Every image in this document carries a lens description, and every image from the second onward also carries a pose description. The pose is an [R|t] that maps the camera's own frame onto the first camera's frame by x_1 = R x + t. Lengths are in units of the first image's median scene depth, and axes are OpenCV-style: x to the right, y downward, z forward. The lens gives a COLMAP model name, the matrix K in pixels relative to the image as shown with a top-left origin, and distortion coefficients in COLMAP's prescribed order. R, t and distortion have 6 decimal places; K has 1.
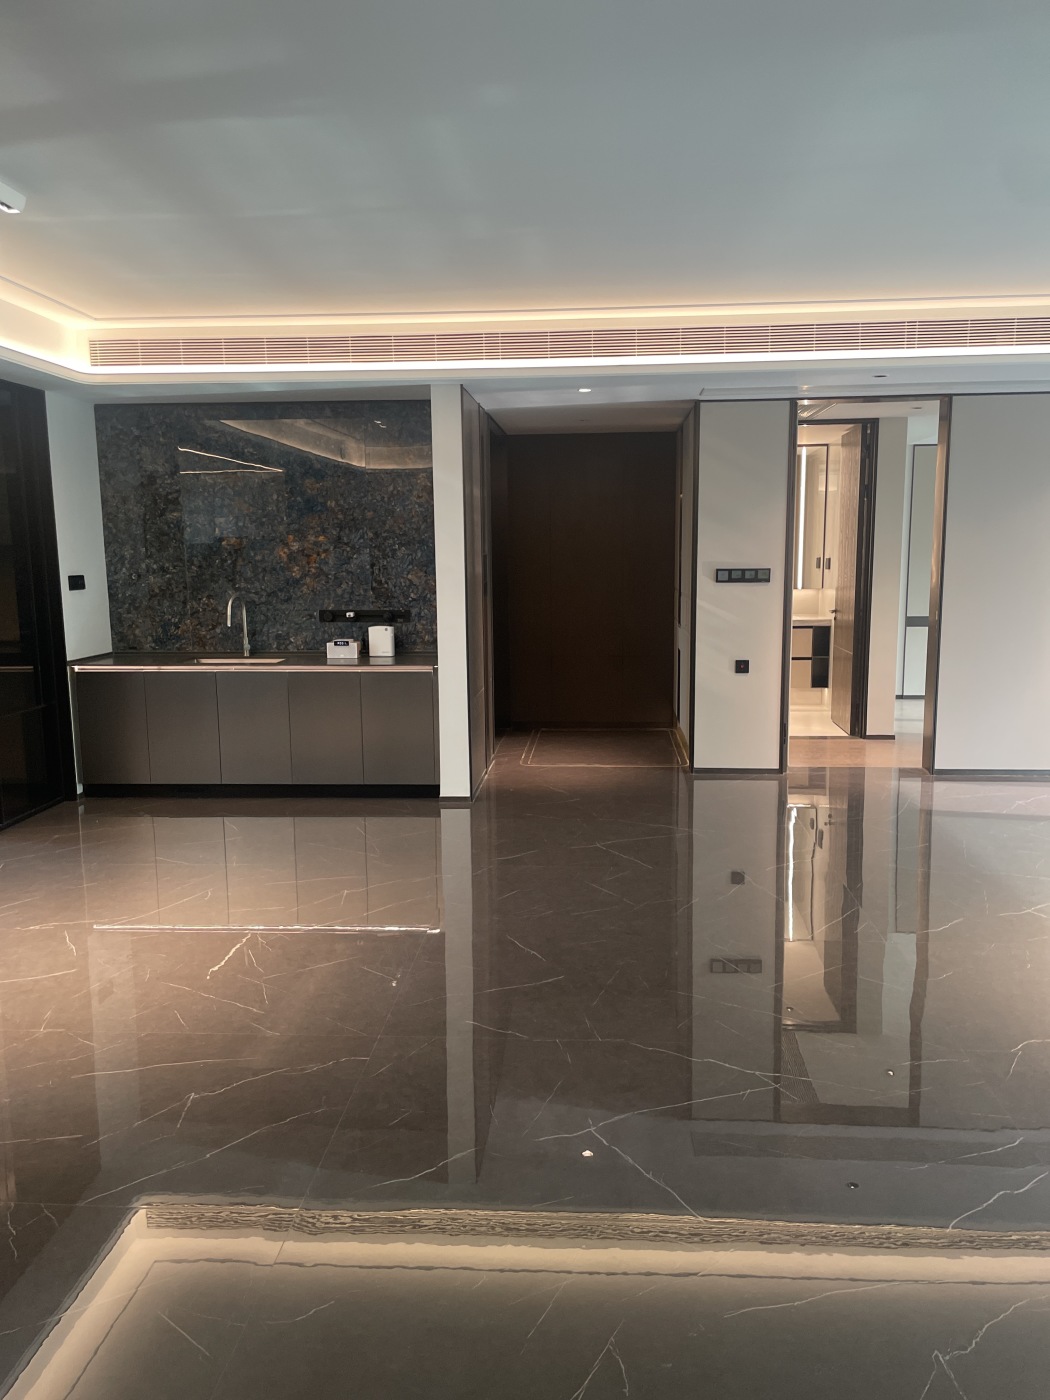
lens RADIAL K [[1072.1, 0, 533.8], [0, 1072.1, 701.9], [0, 0, 1]] dist [0.070494, 0.001005]
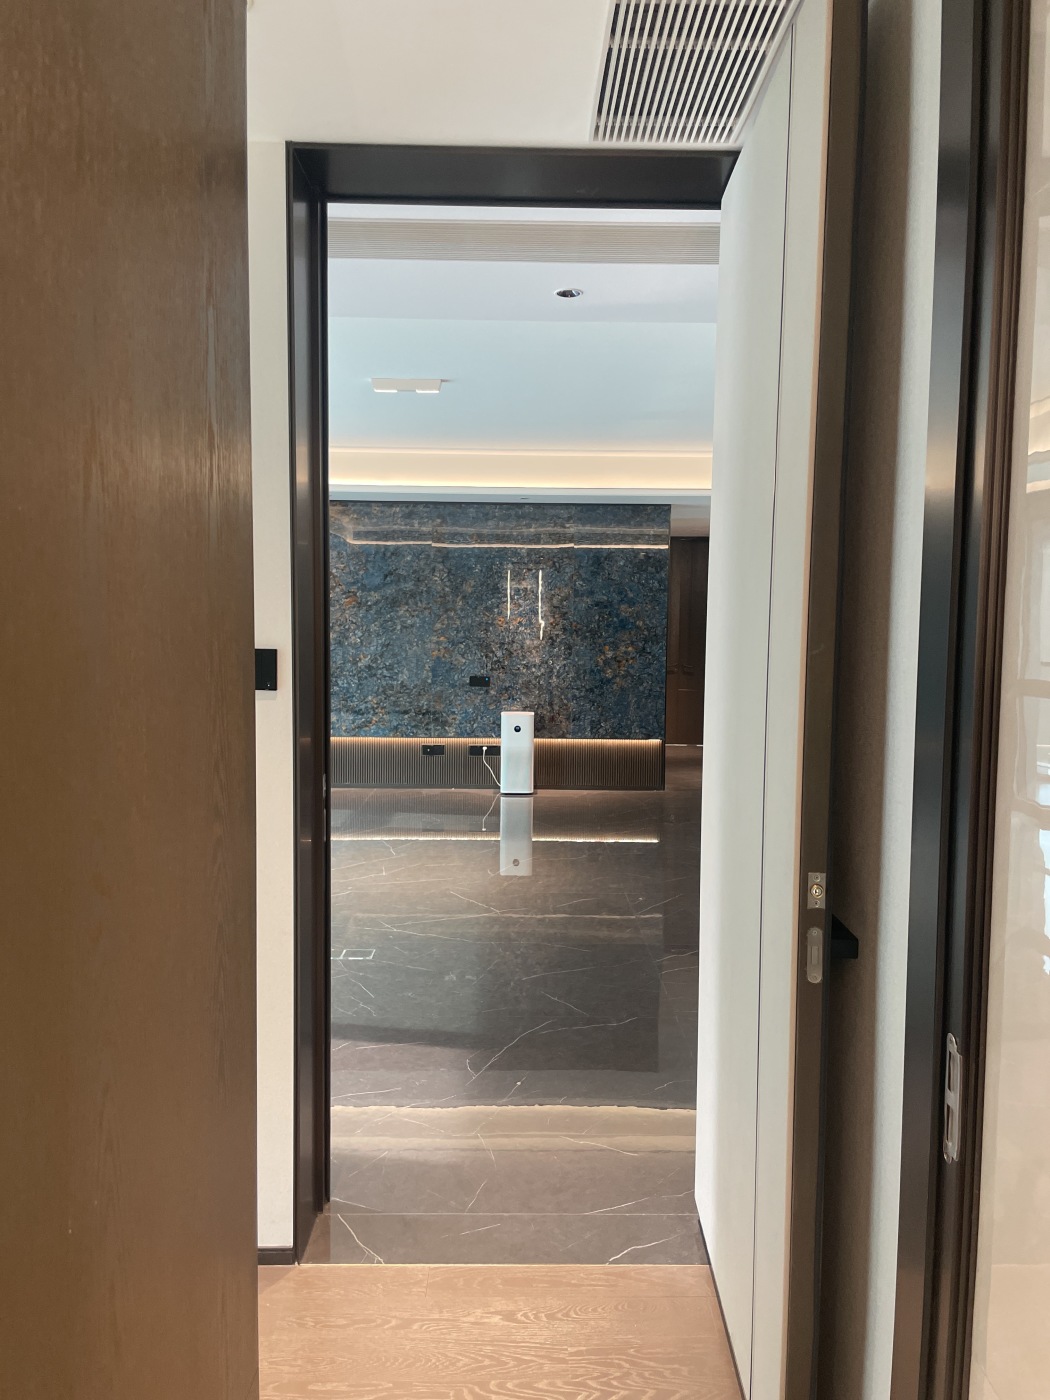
lens RADIAL K [[1072.1, 0, 519.8], [0, 1072.1, 705.5], [0, 0, 1]] dist [0.070494, 0.001005]
pose [[0.997863, 0.017754, 0.062880, -0.413728], [-0.012570, 0.996561, -0.081901, 0.027495], [-0.064118, 0.080936, 0.994655, -0.298571]]
